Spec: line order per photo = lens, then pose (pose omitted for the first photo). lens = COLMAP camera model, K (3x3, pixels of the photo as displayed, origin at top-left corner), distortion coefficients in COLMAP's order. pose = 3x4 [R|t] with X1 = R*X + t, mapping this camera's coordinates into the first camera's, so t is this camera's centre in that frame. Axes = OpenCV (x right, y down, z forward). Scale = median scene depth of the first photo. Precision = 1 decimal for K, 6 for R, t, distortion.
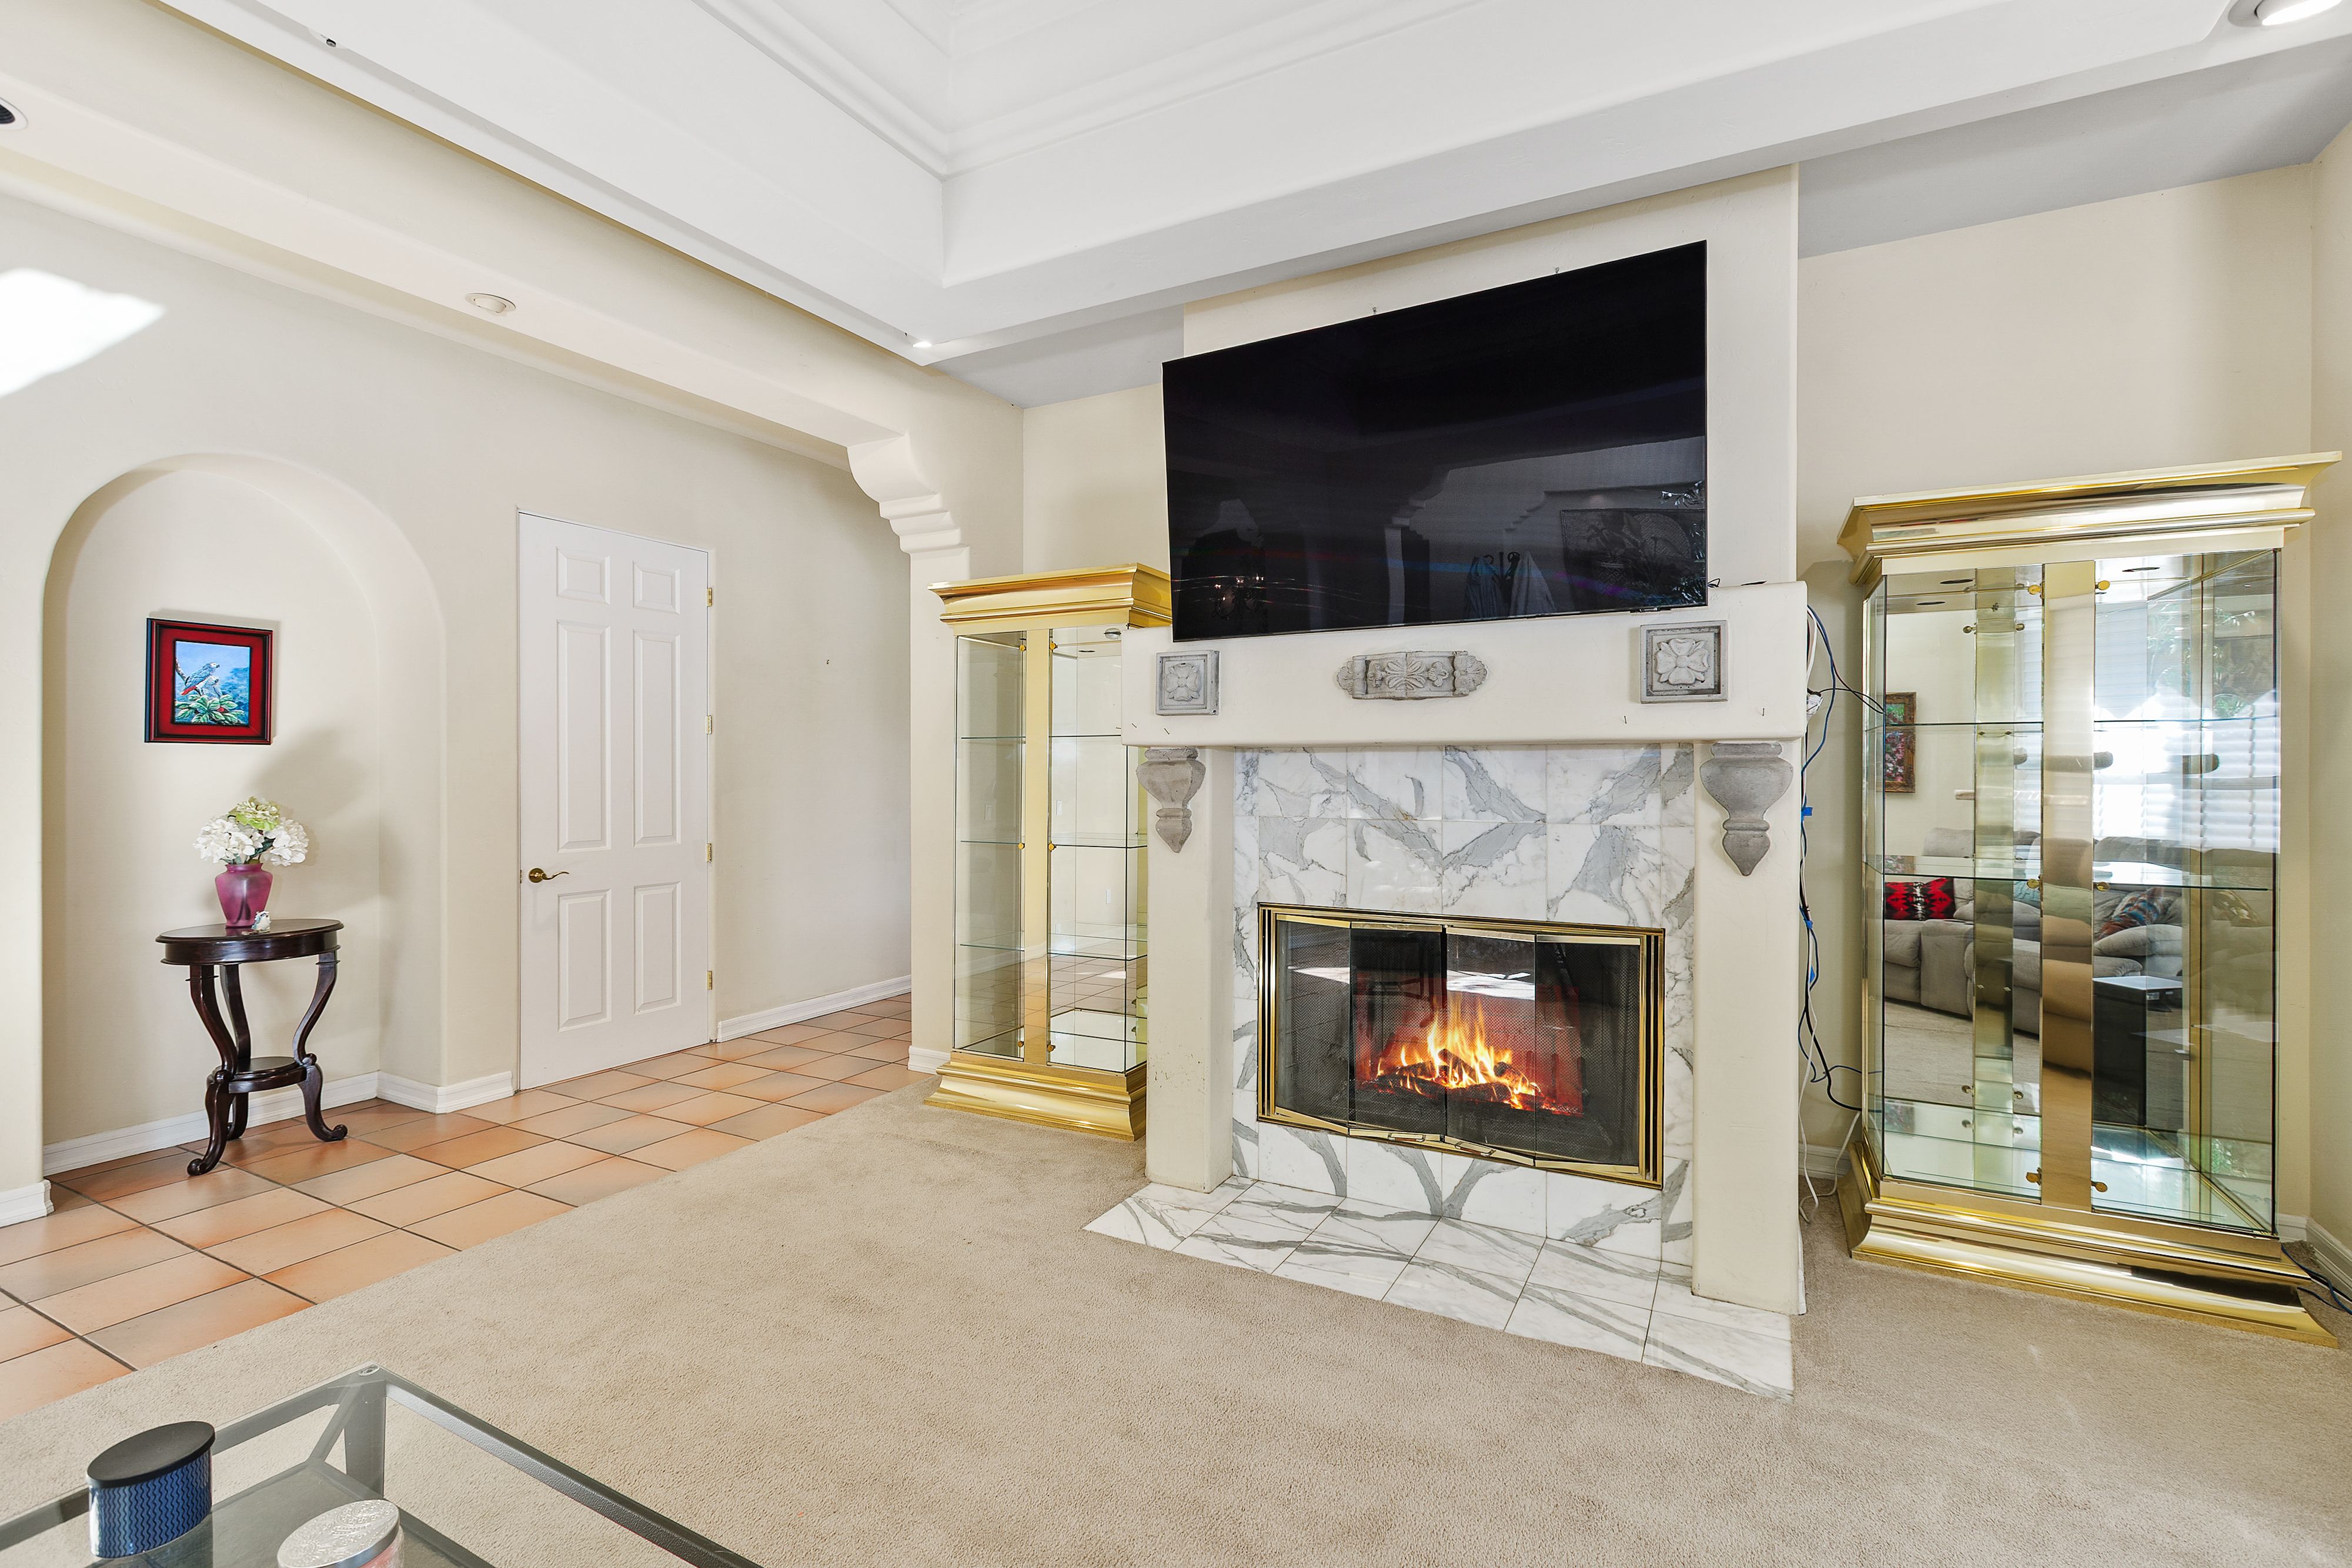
lens RADIAL K [[1069.3, 0, 1167.9], [0, 1069.3, 769.6], [0, 0, 1]] dist [0.002953, 0.001556]
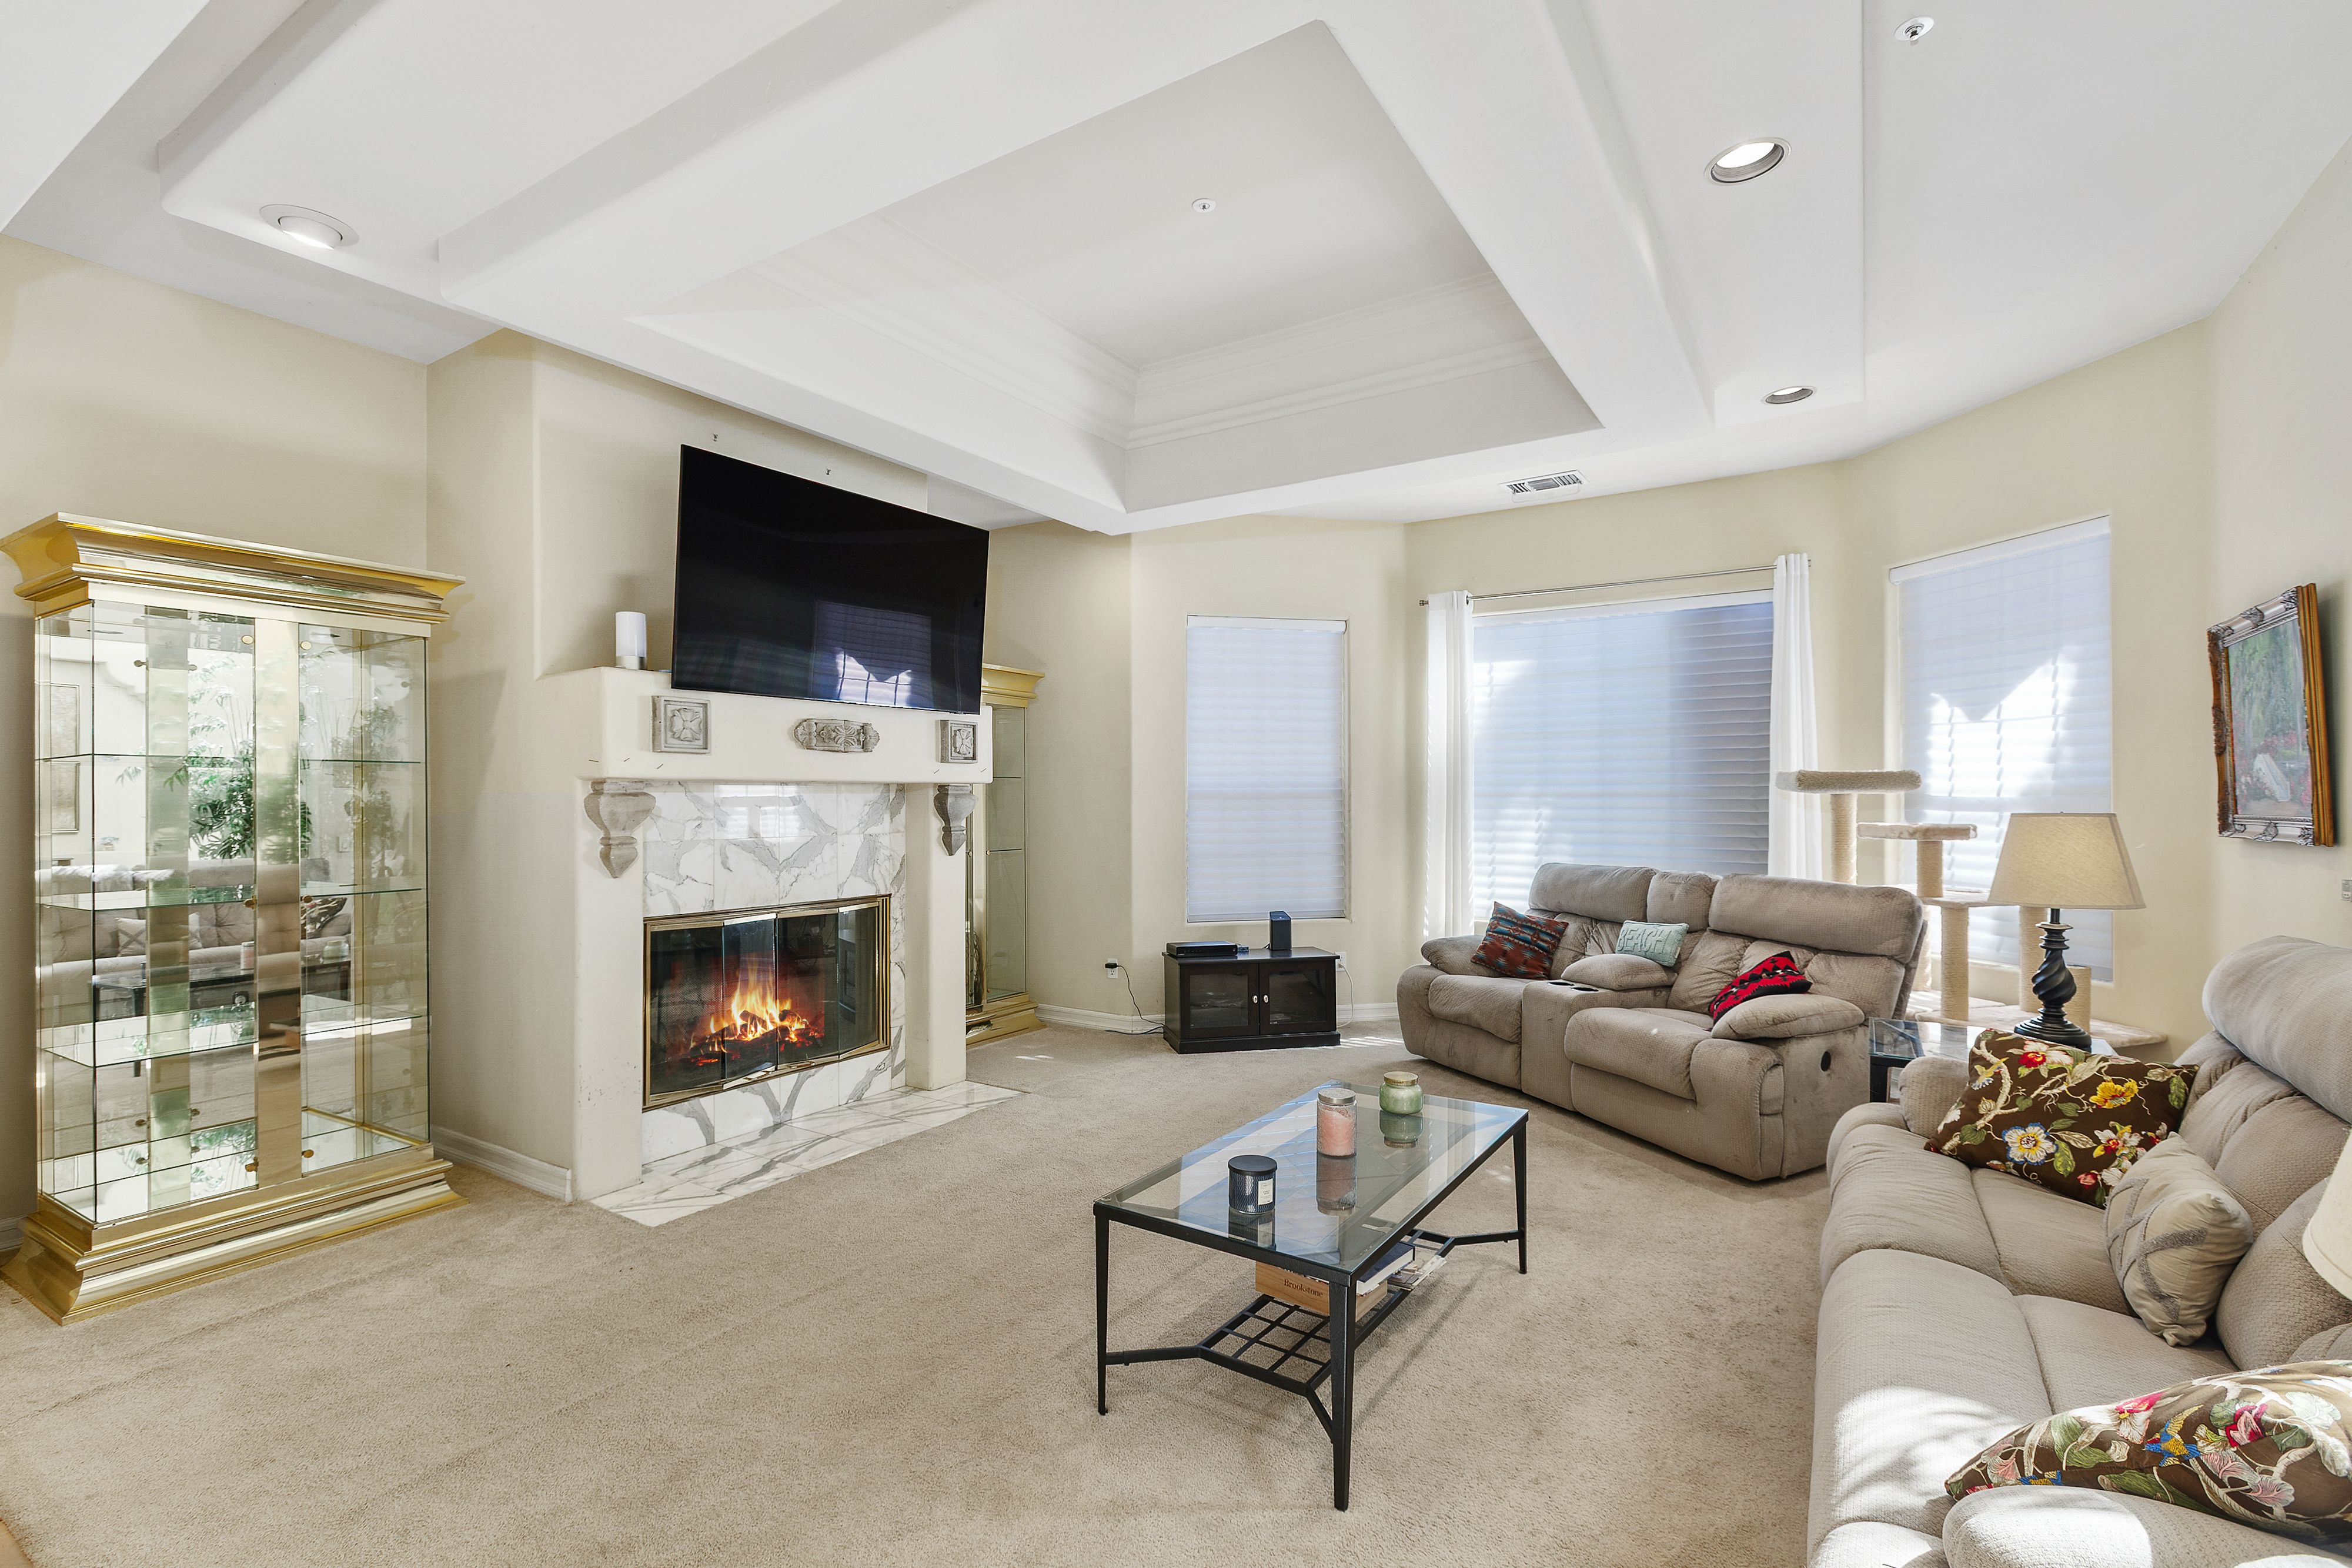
lens RADIAL K [[1069.3, 0, 1181.4], [0, 1069.3, 788.7], [0, 0, 1]] dist [0.002953, 0.001556]
pose [[0.084135, 0.005305, 0.996440, -1.082705], [0.002576, 0.999981, -0.005541, -0.005612], [-0.996451, 0.003033, 0.084120, 0.367352]]
